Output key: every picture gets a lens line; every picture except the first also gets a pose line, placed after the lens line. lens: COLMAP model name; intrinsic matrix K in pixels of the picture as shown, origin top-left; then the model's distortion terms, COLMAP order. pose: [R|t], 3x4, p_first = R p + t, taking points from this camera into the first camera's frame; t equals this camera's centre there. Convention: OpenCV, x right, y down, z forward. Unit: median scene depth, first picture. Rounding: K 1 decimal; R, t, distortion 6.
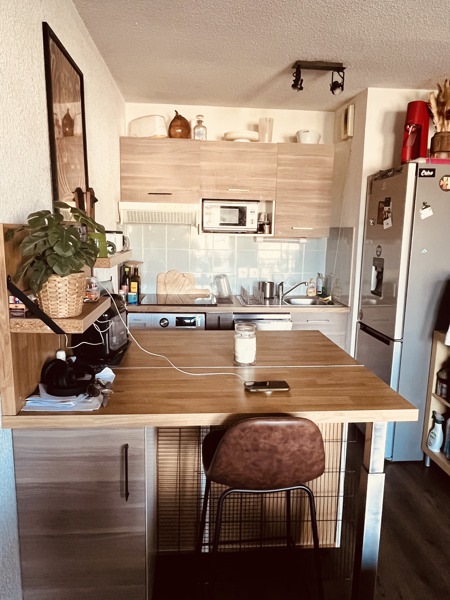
lens RADIAL K [[427.8, 0, 224.4], [0, 427.8, 299.4], [0, 0, 1]] dist [0.006911, -0.000072]
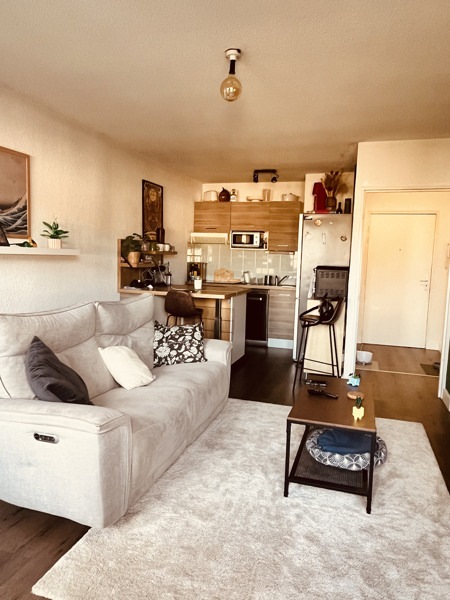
lens RADIAL K [[427.8, 0, 225.4], [0, 427.8, 300.3], [0, 0, 1]] dist [0.006911, -0.000072]
pose [[0.924223, 0.048927, -0.378706, 0.684756], [-0.073282, 0.996049, -0.050158, 0.186422], [0.374756, 0.074110, 0.924157, -0.812562]]
